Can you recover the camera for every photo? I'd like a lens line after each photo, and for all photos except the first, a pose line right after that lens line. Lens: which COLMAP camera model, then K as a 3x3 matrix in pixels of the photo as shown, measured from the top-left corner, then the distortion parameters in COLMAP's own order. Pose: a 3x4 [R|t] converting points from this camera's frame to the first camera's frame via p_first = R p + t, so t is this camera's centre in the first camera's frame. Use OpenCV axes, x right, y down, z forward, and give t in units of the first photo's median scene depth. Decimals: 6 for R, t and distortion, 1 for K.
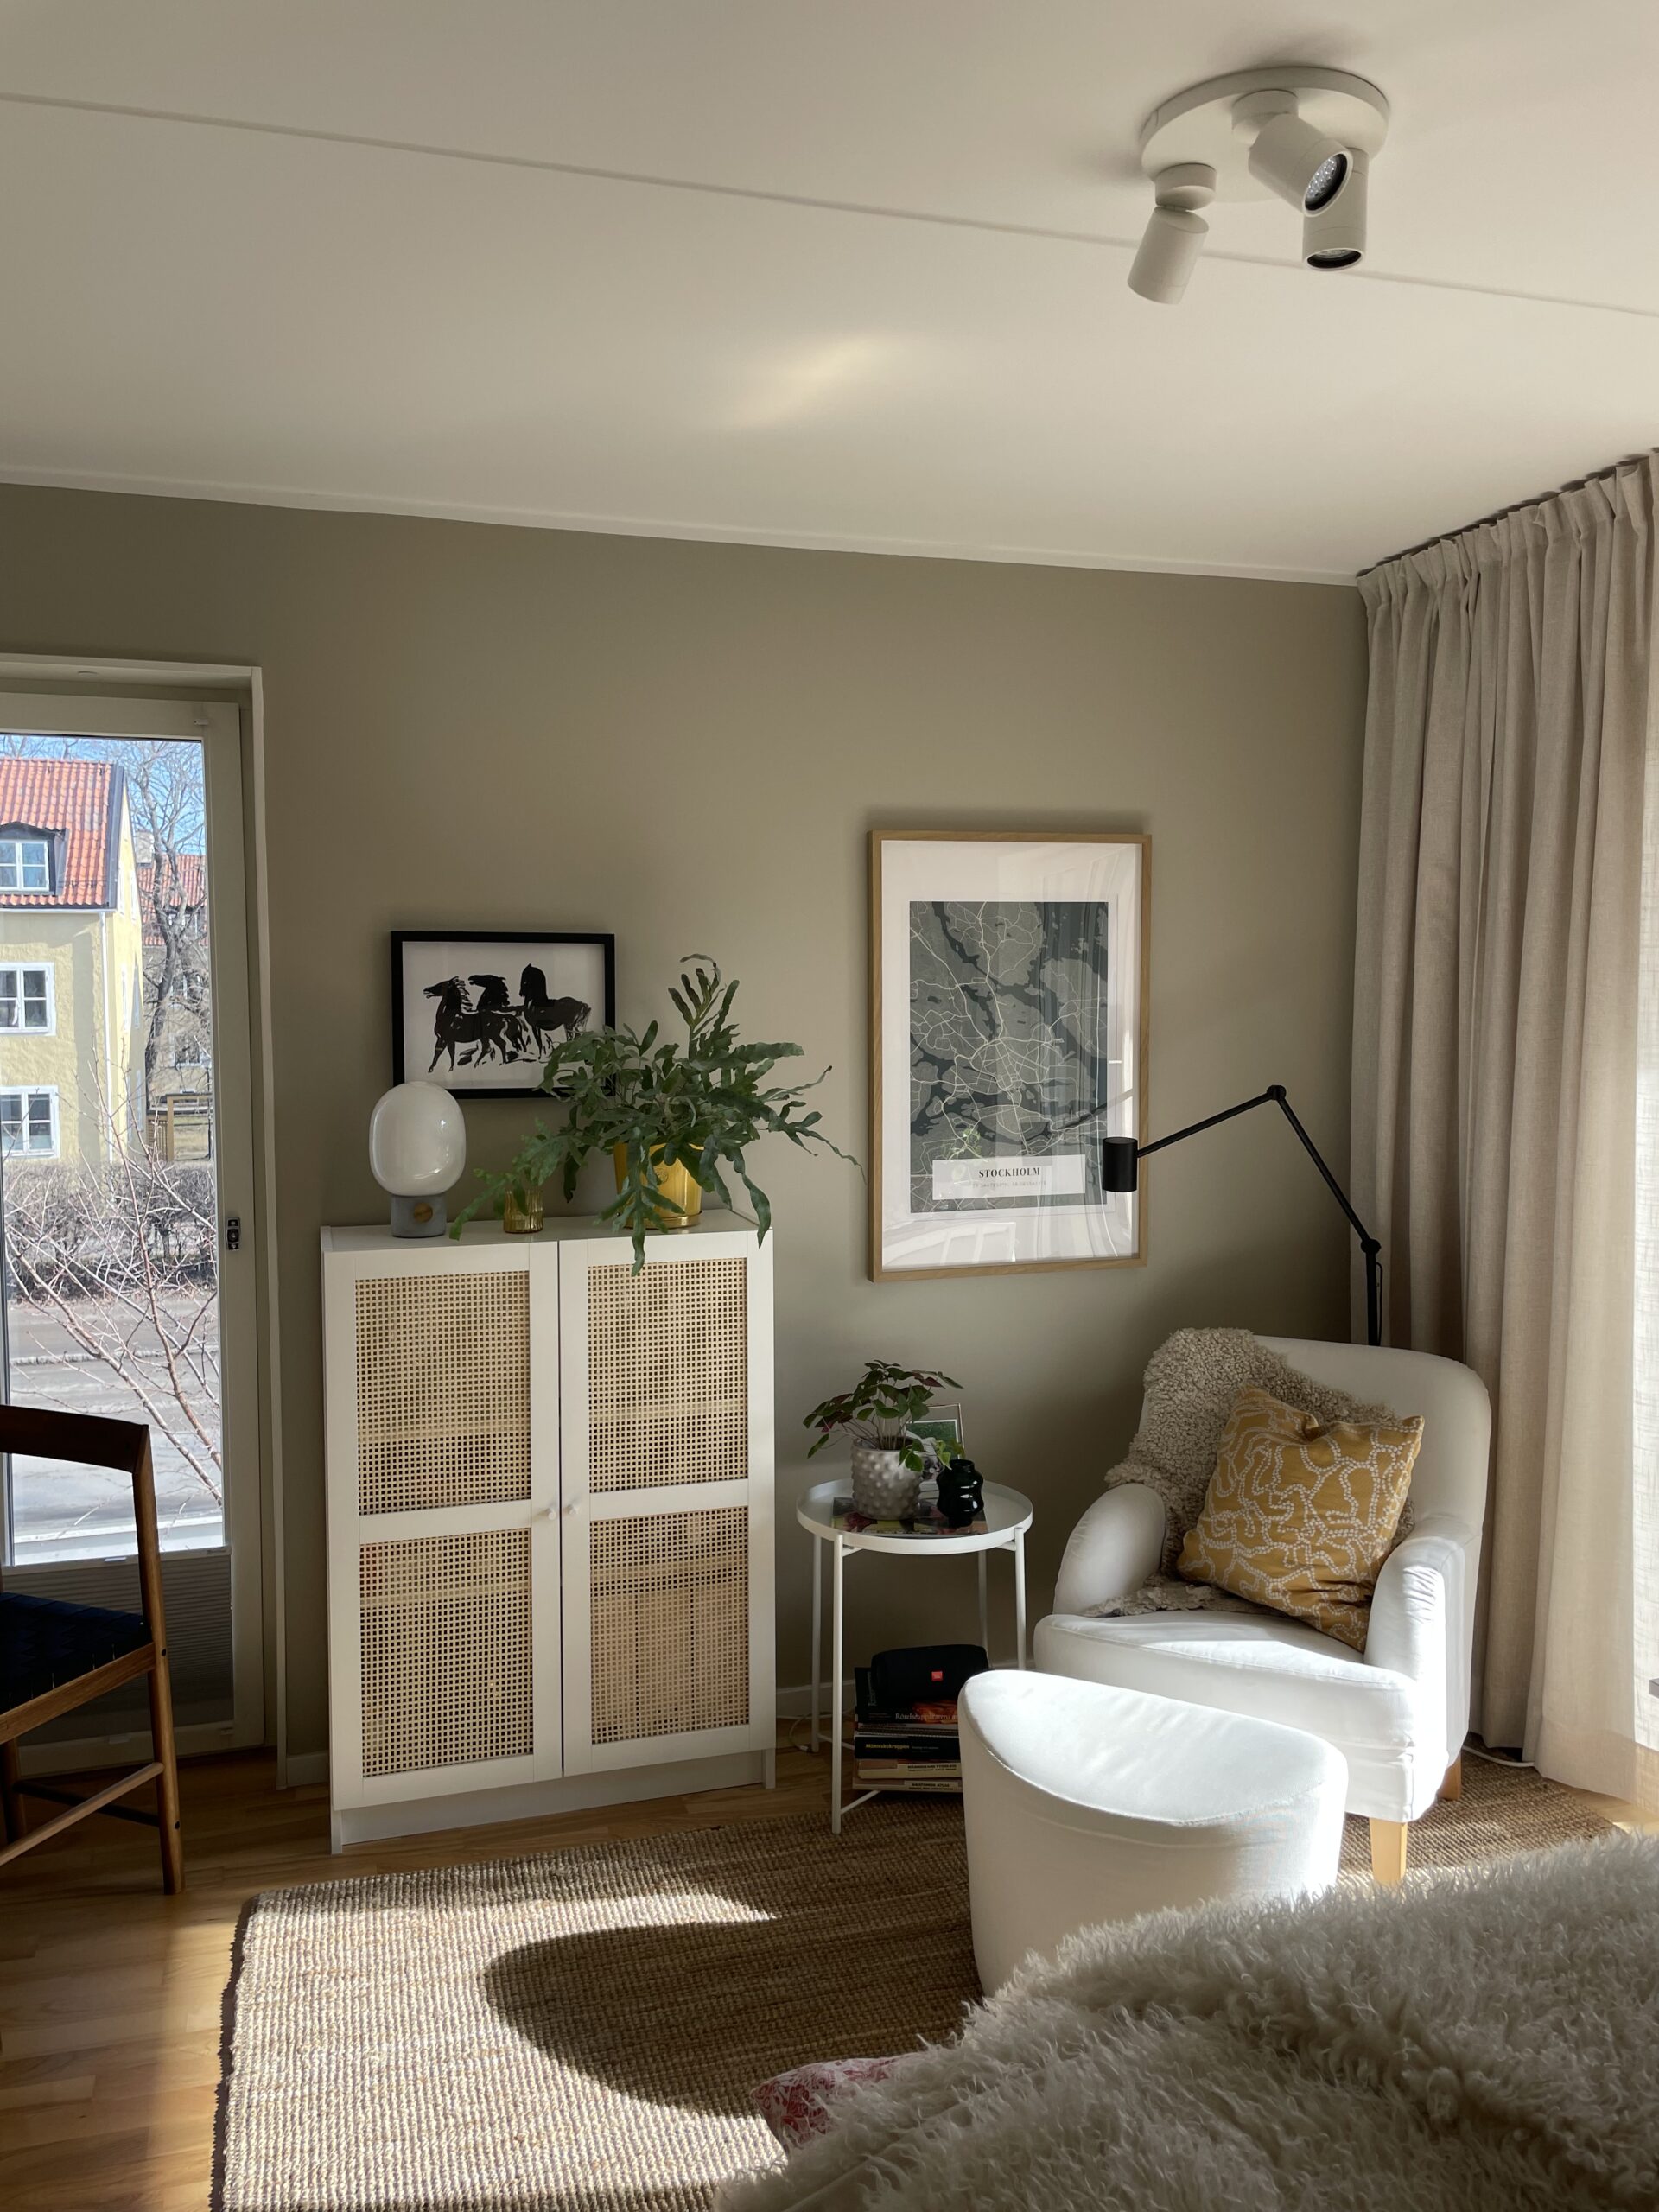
lens RADIAL K [[1691.0, 0, 817.3], [0, 1691.0, 1063.0], [0, 0, 1]] dist [0.085048, -0.111980]
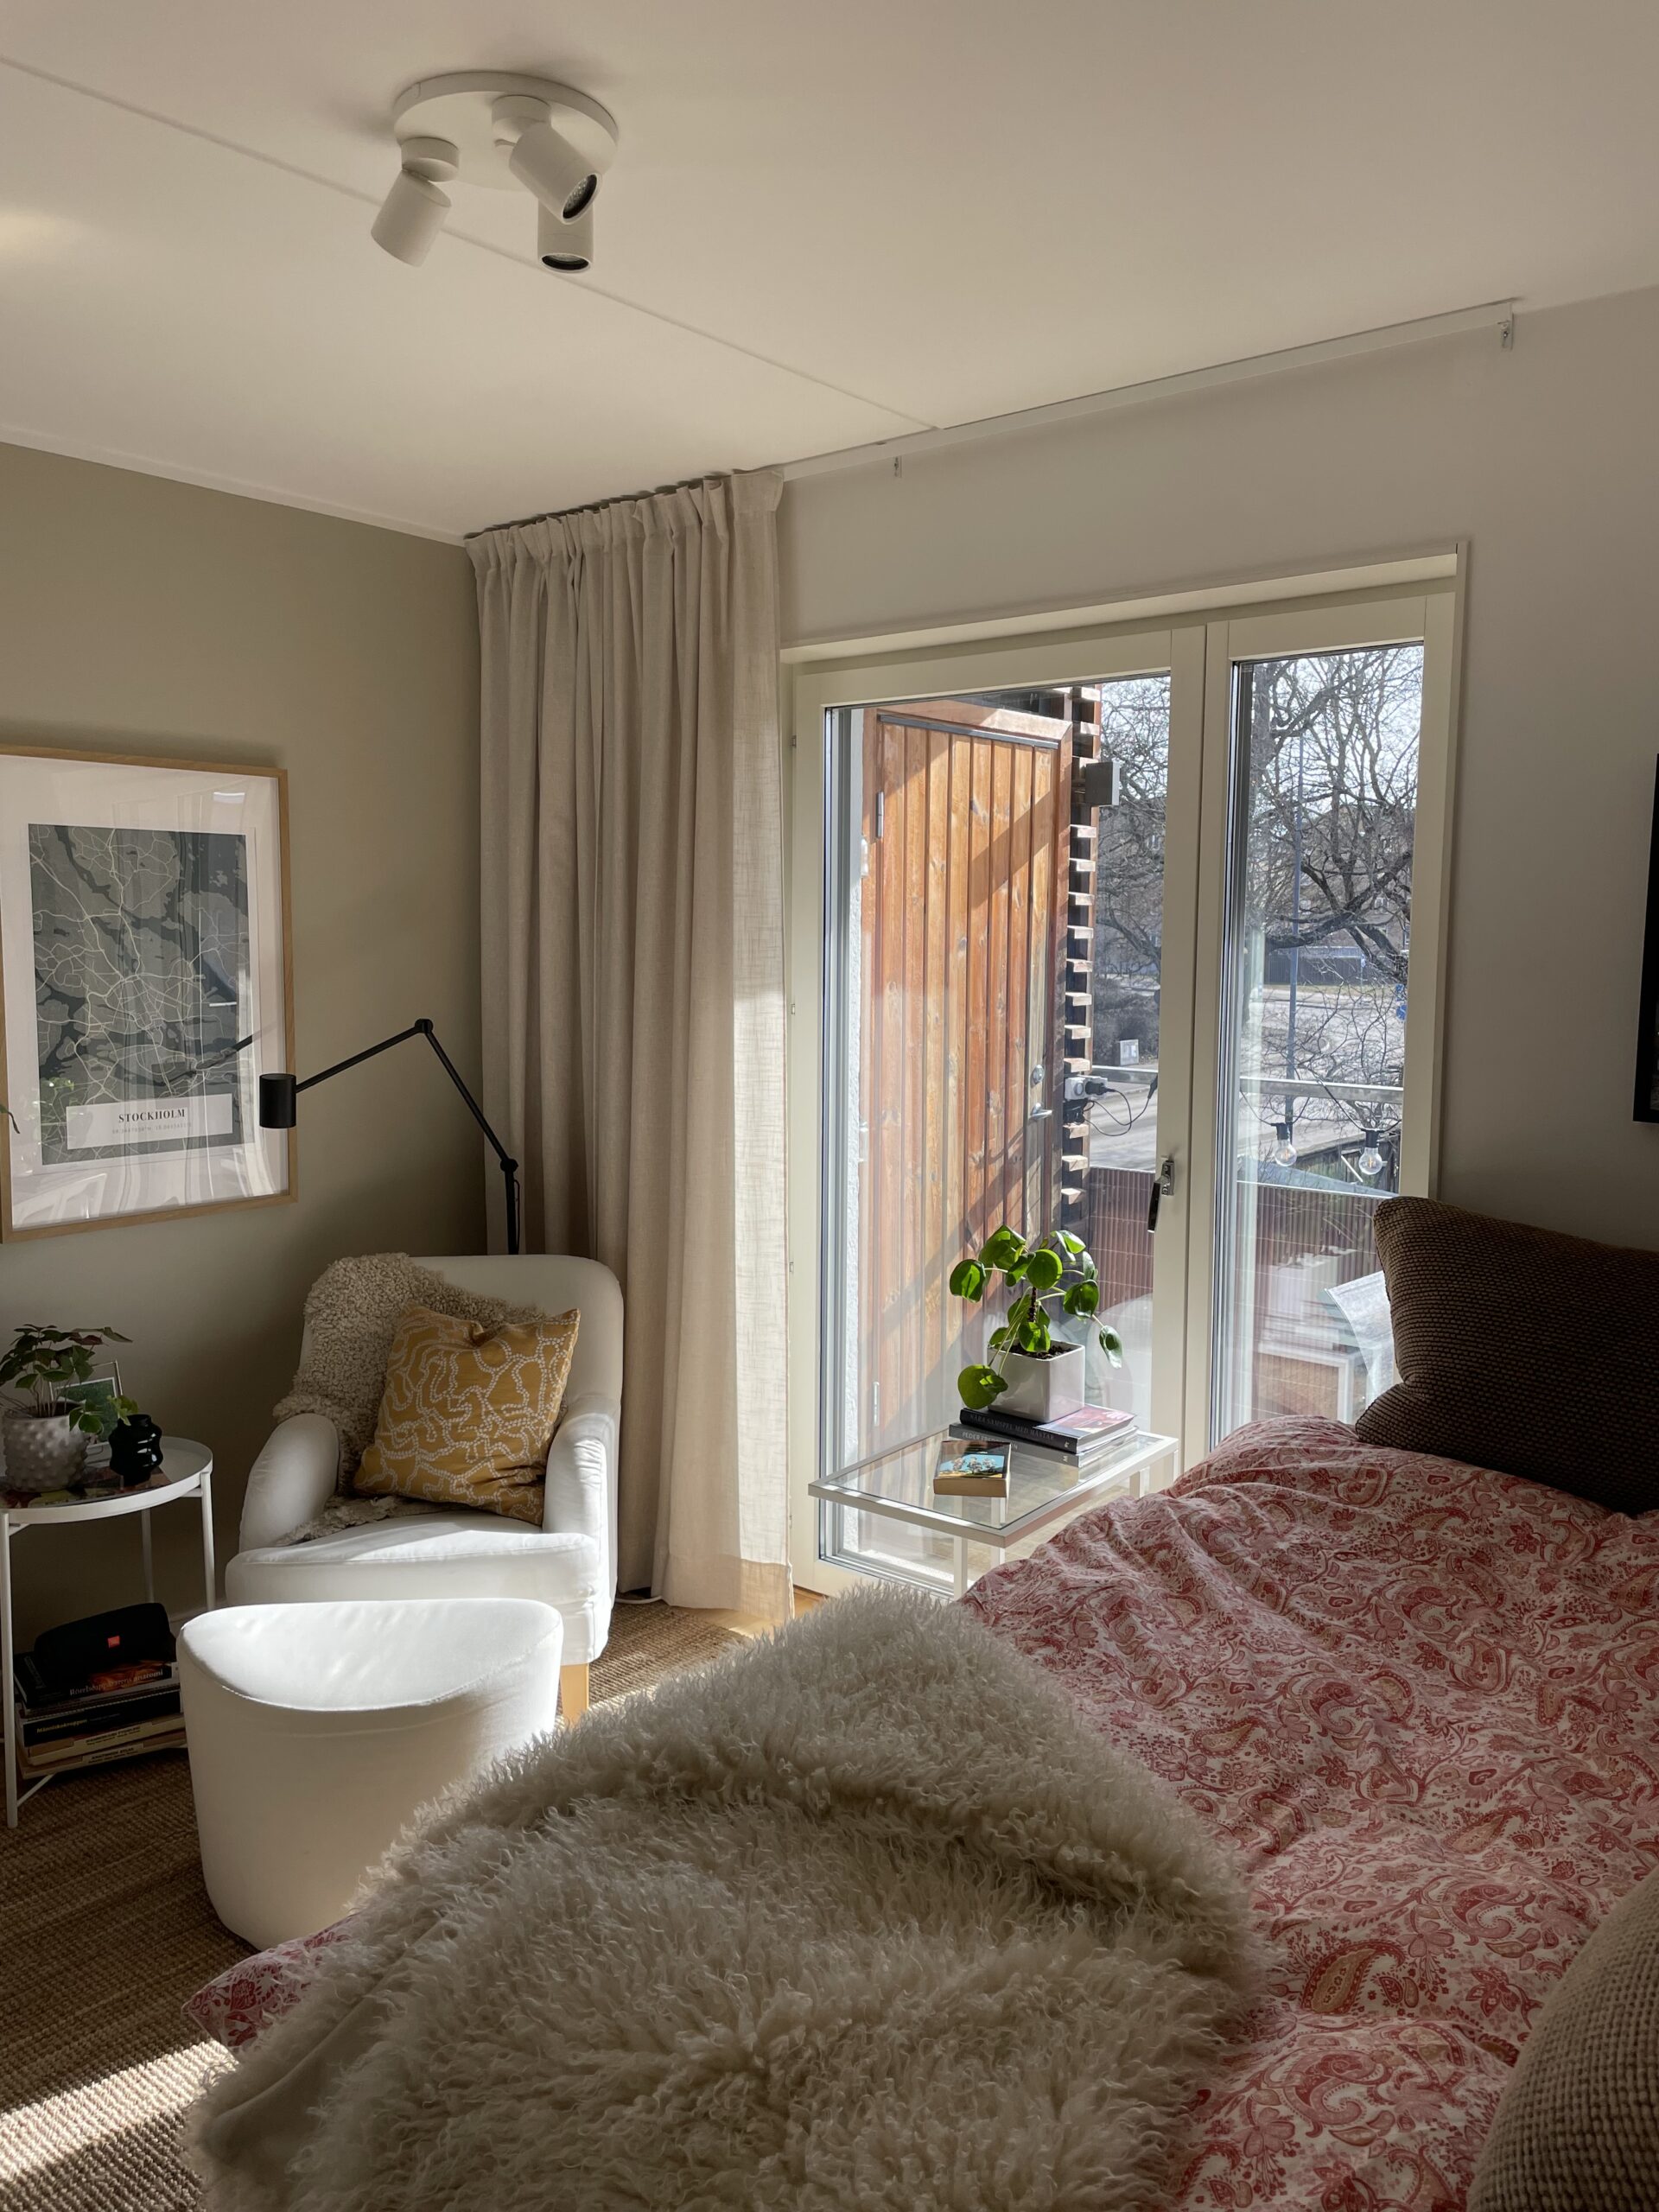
lens RADIAL K [[1691.0, 0, 854.6], [0, 1691.0, 1058.7], [0, 0, 1]] dist [0.085048, -0.111980]
pose [[0.824716, -0.031547, 0.564666, -0.117337], [0.014743, 0.999303, 0.034297, 0.006412], [-0.565354, -0.019960, 0.824607, -0.018521]]
